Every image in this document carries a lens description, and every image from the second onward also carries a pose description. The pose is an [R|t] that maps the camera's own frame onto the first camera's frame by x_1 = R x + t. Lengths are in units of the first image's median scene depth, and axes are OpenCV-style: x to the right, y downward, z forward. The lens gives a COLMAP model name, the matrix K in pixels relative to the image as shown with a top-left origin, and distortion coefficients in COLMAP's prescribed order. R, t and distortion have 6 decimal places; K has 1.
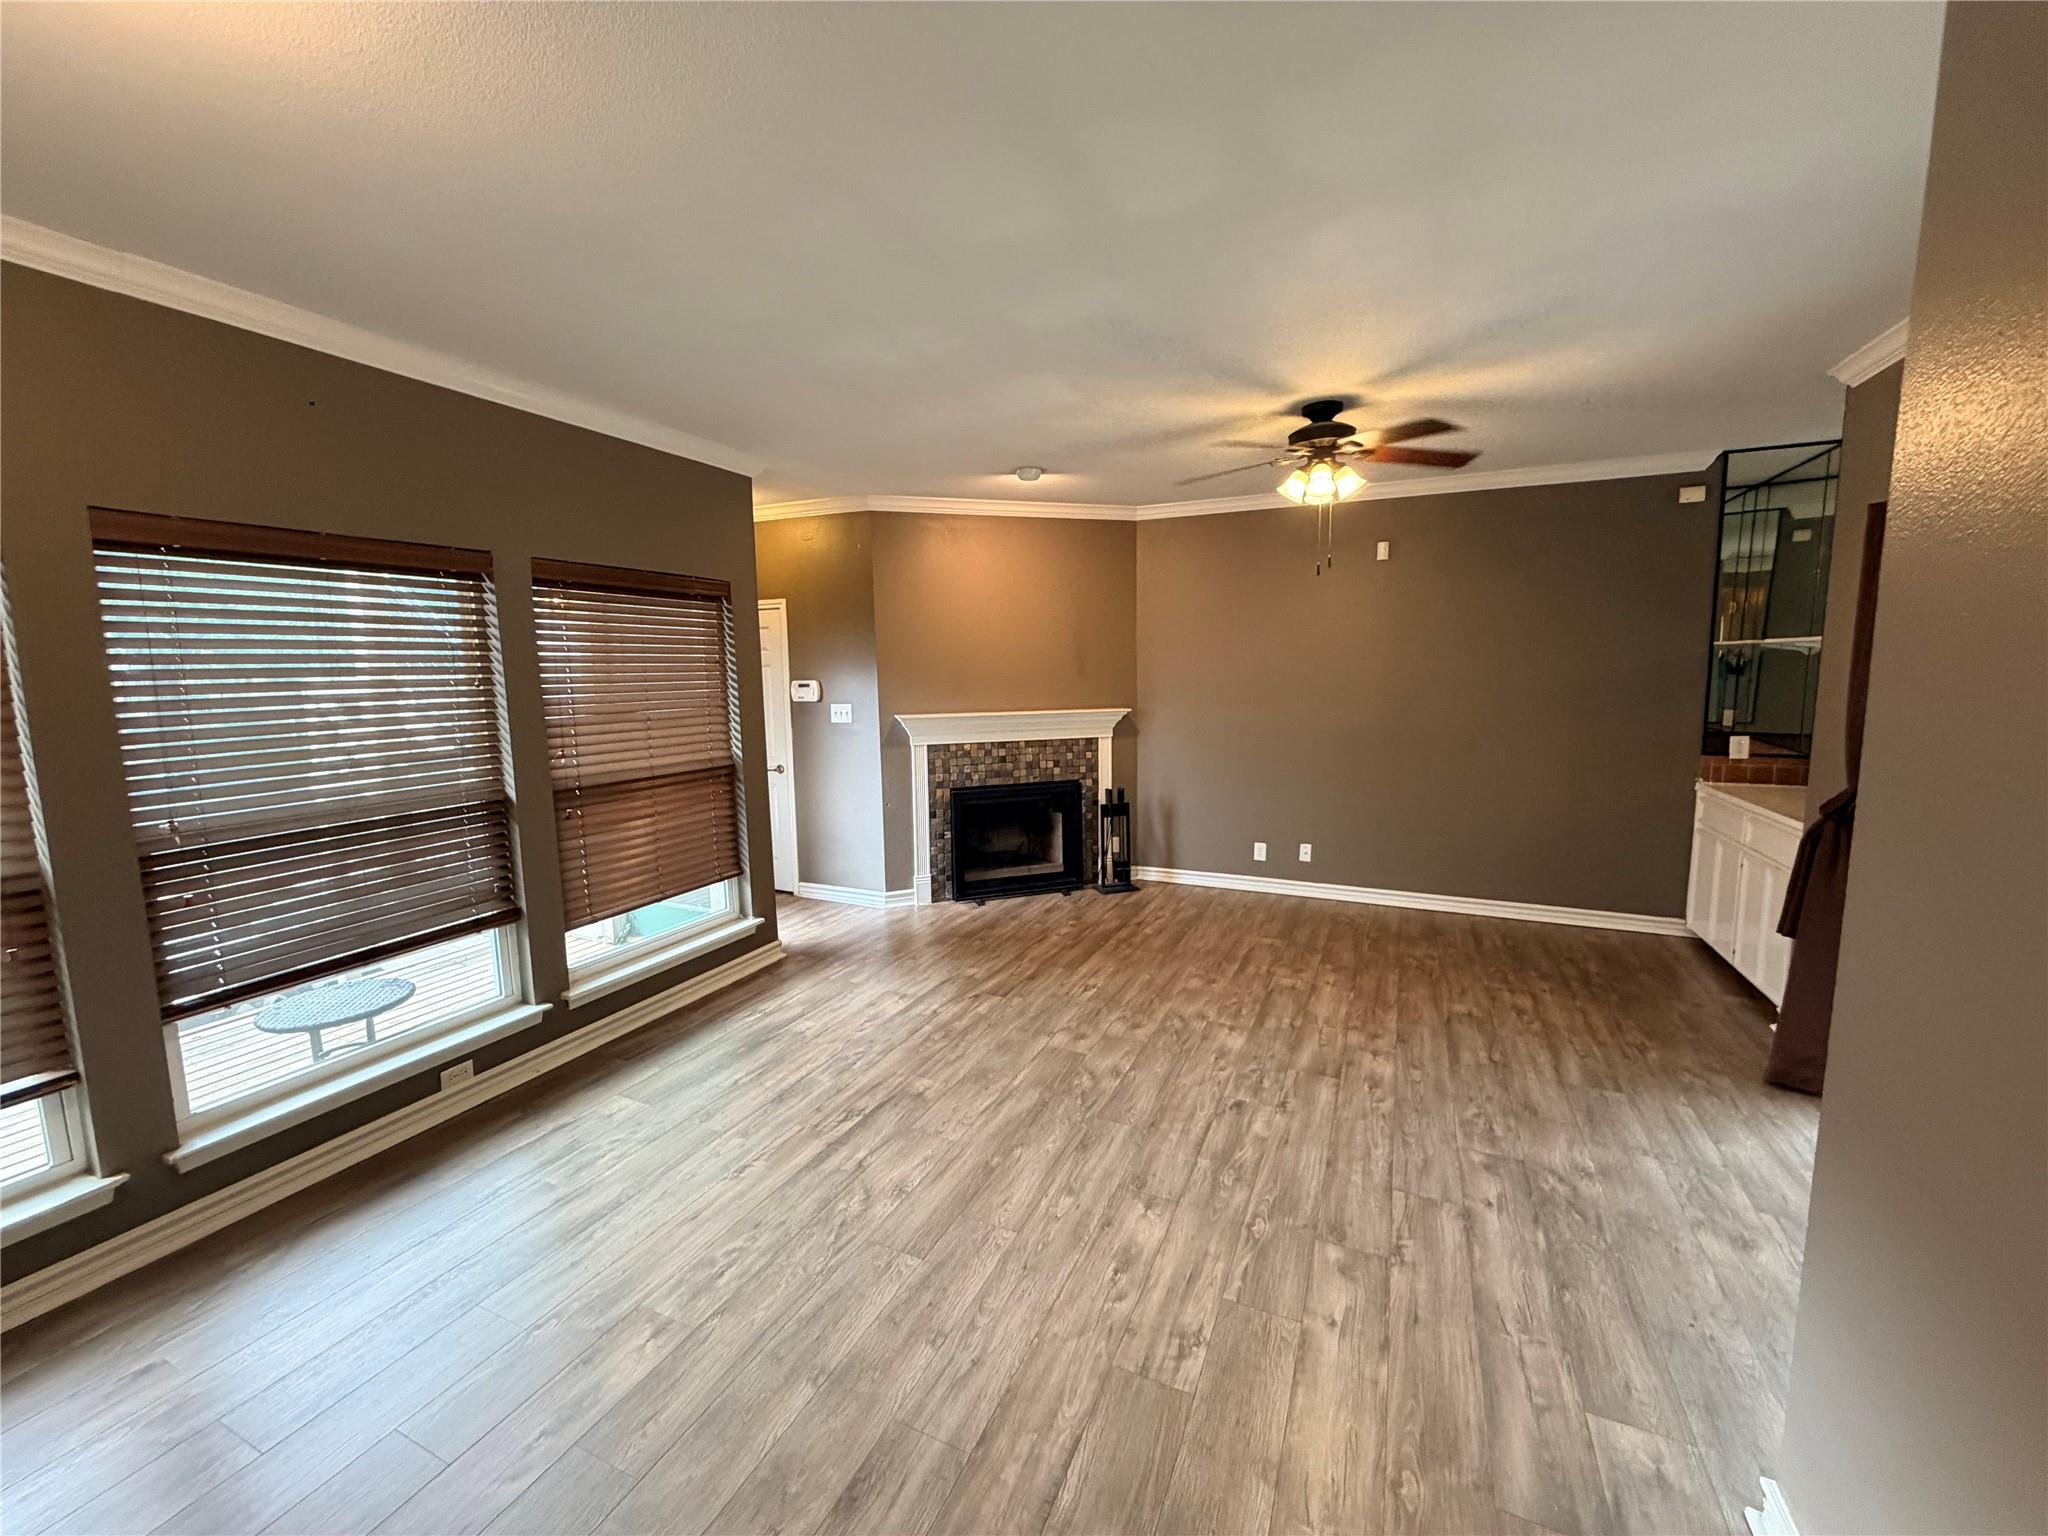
lens RADIAL K [[814.8, 0, 1017.1], [0, 814.8, 767.7], [0, 0, 1]] dist [0.000696, -0.000481]
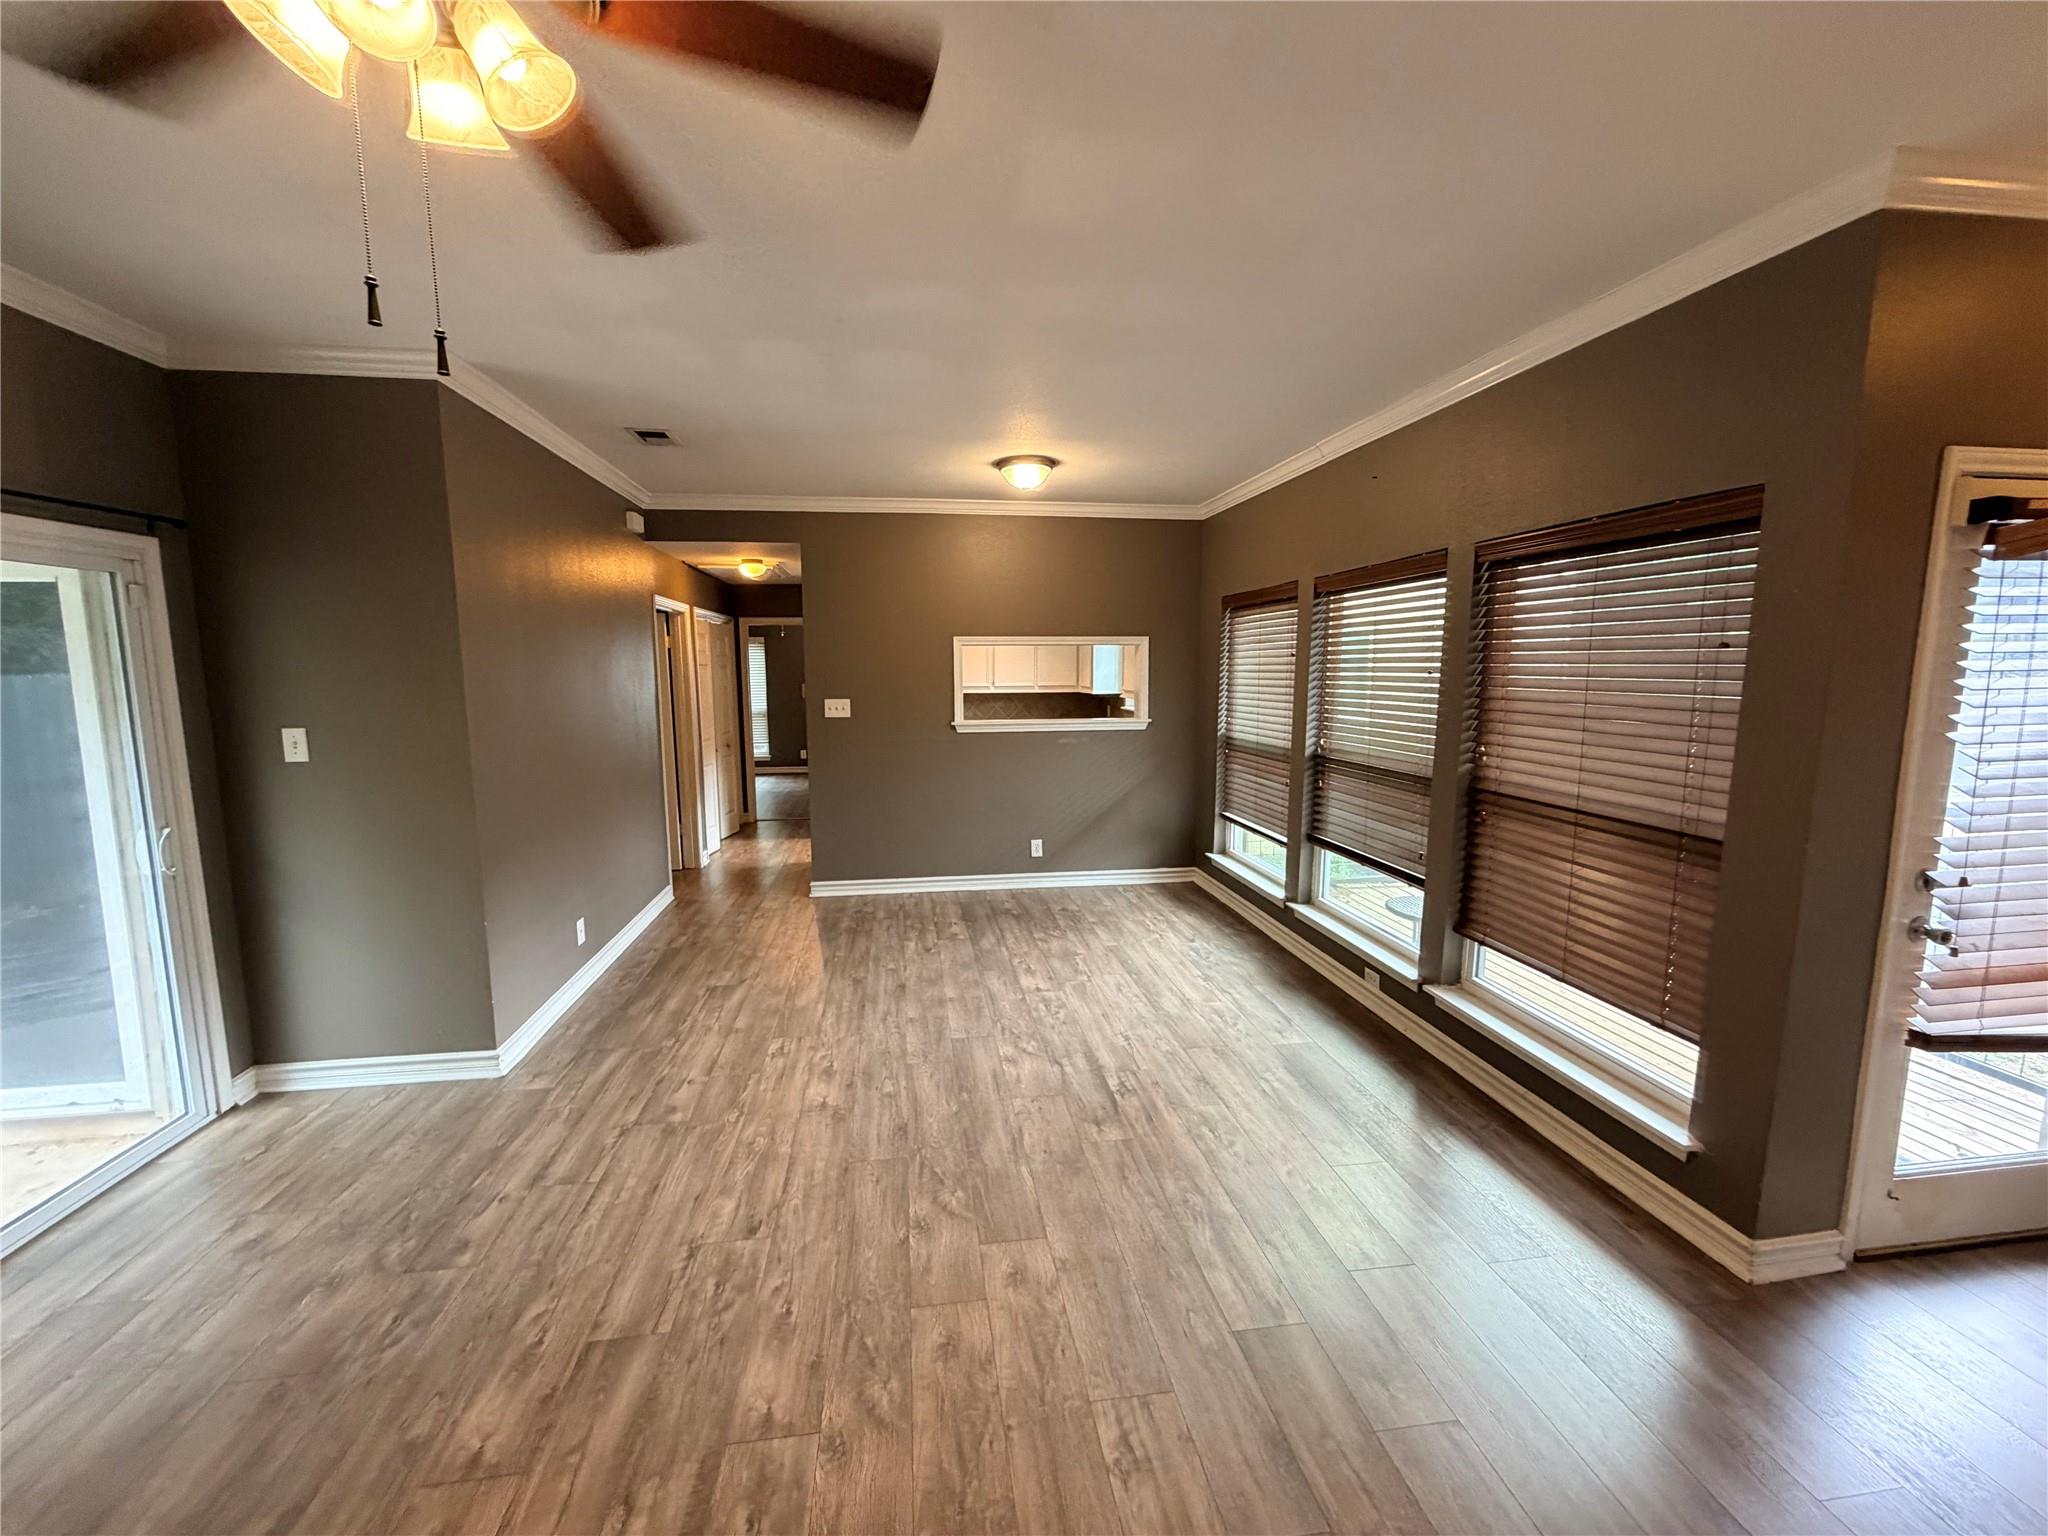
lens RADIAL K [[814.8, 0, 1013.4], [0, 814.8, 771.4], [0, 0, 1]] dist [0.000696, -0.000481]
pose [[-0.837009, 0.088802, -0.539935, 0.329727], [-0.050970, 0.969800, 0.238515, -0.158281], [0.544810, 0.227160, -0.807205, 1.237474]]
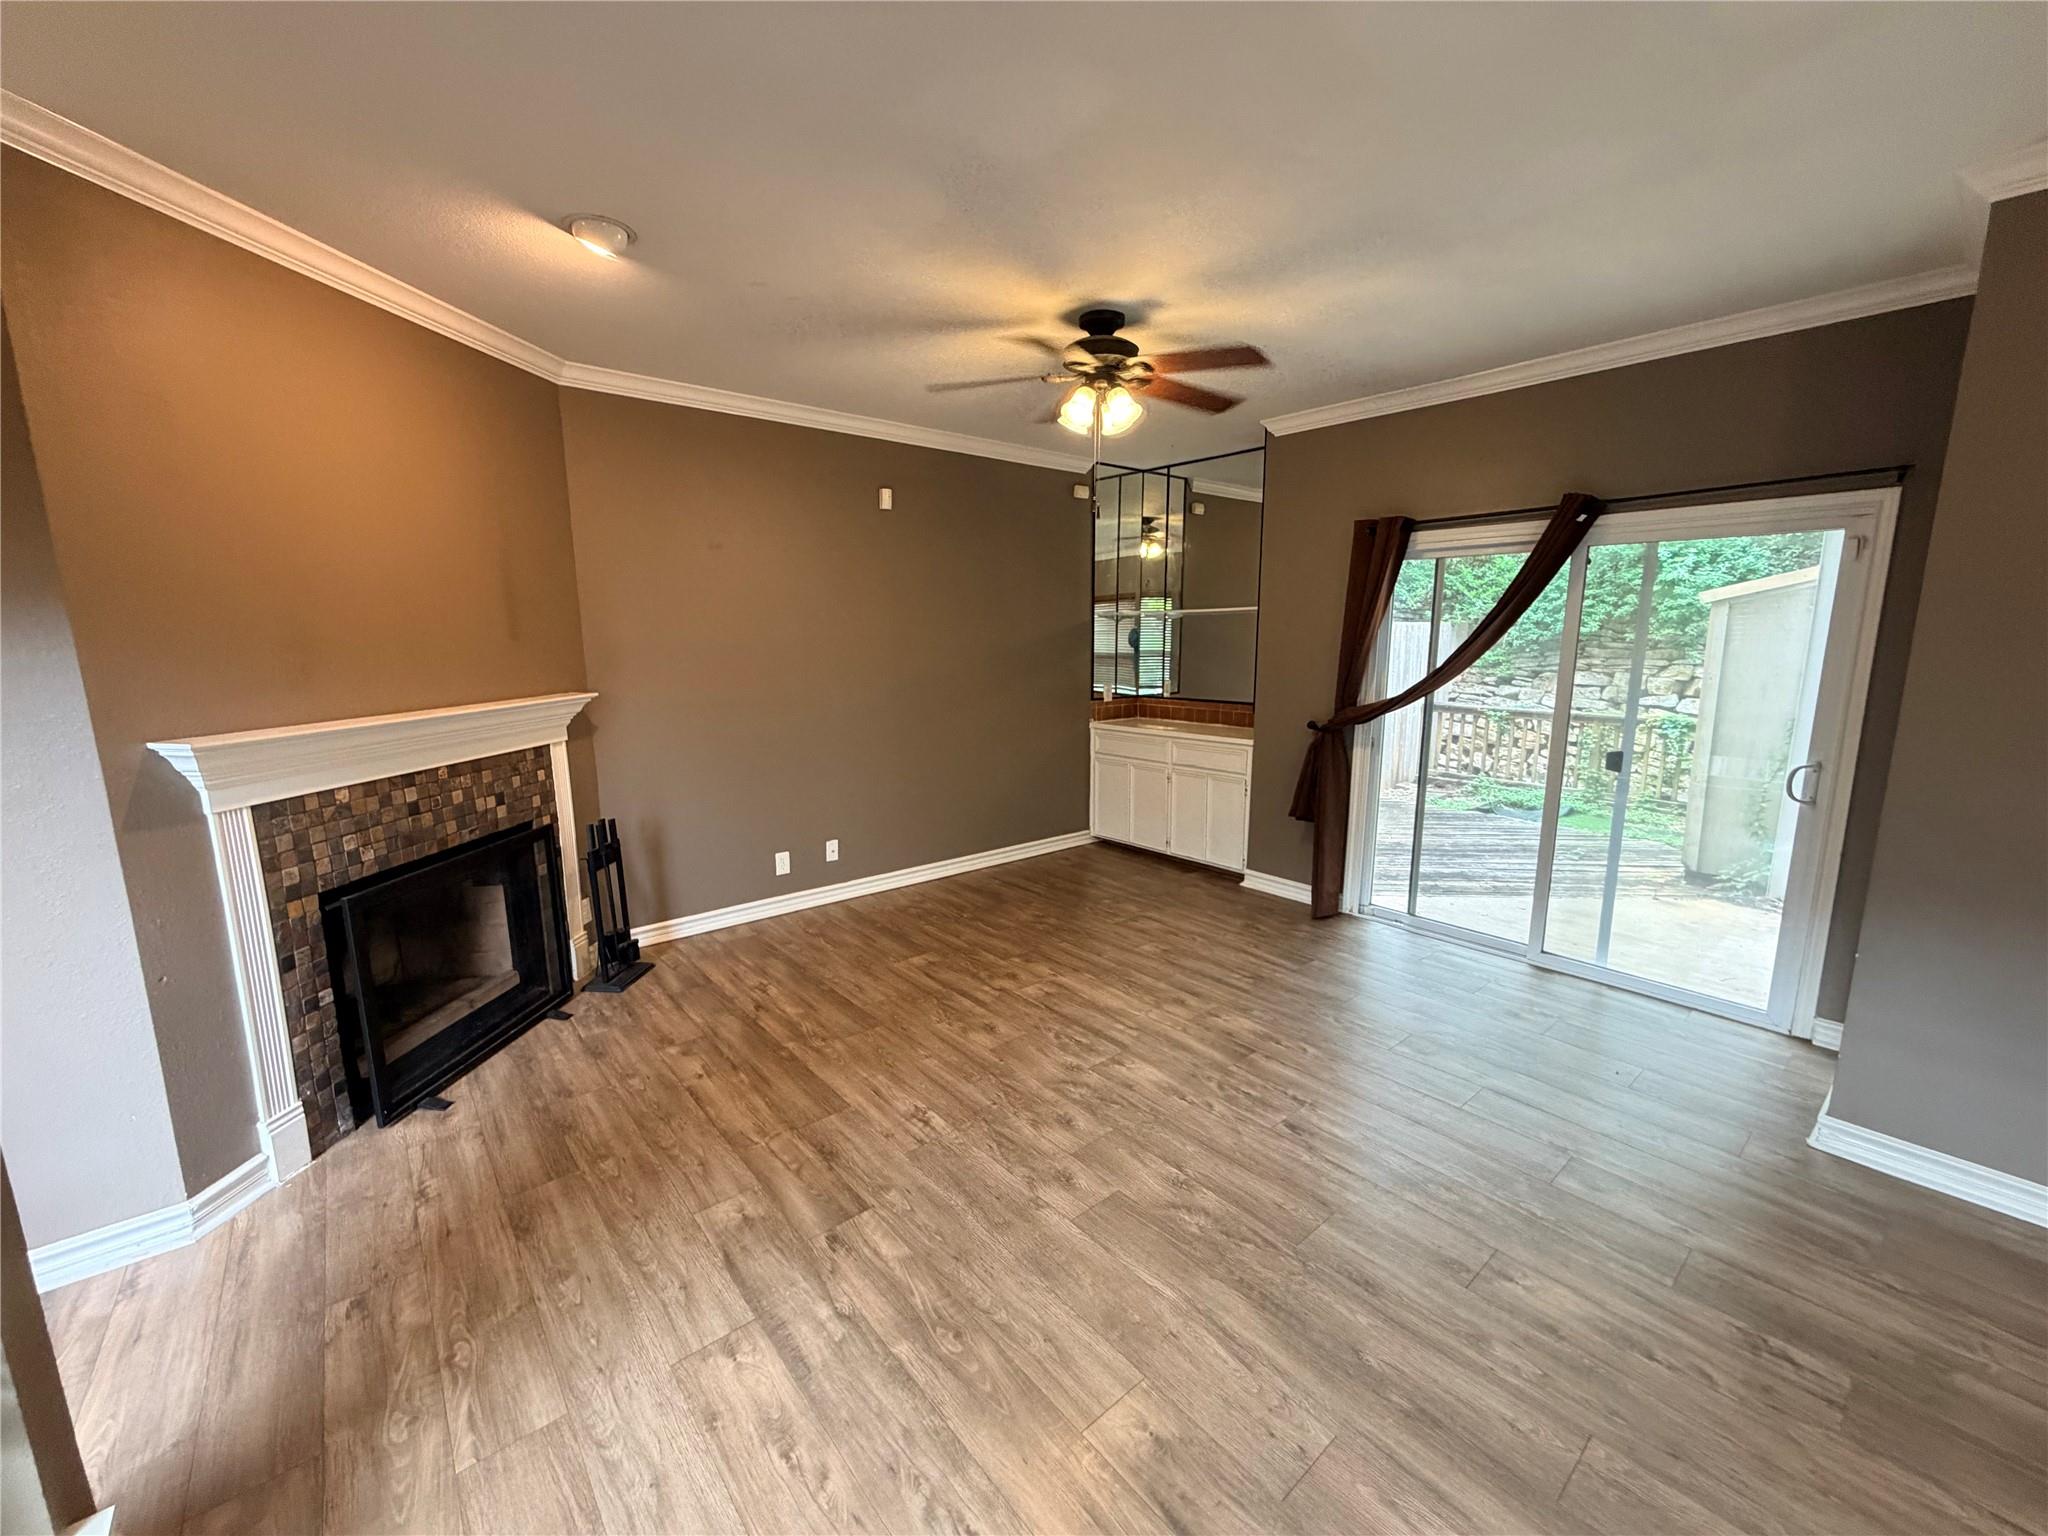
lens RADIAL K [[814.8, 0, 1013.0], [0, 814.8, 768.3], [0, 0, 1]] dist [0.000696, -0.000481]
pose [[0.423580, -0.140466, 0.894902, -0.430922], [0.109255, 0.988615, 0.103462, -0.065057], [-0.899246, 0.053948, 0.434104, 0.644823]]
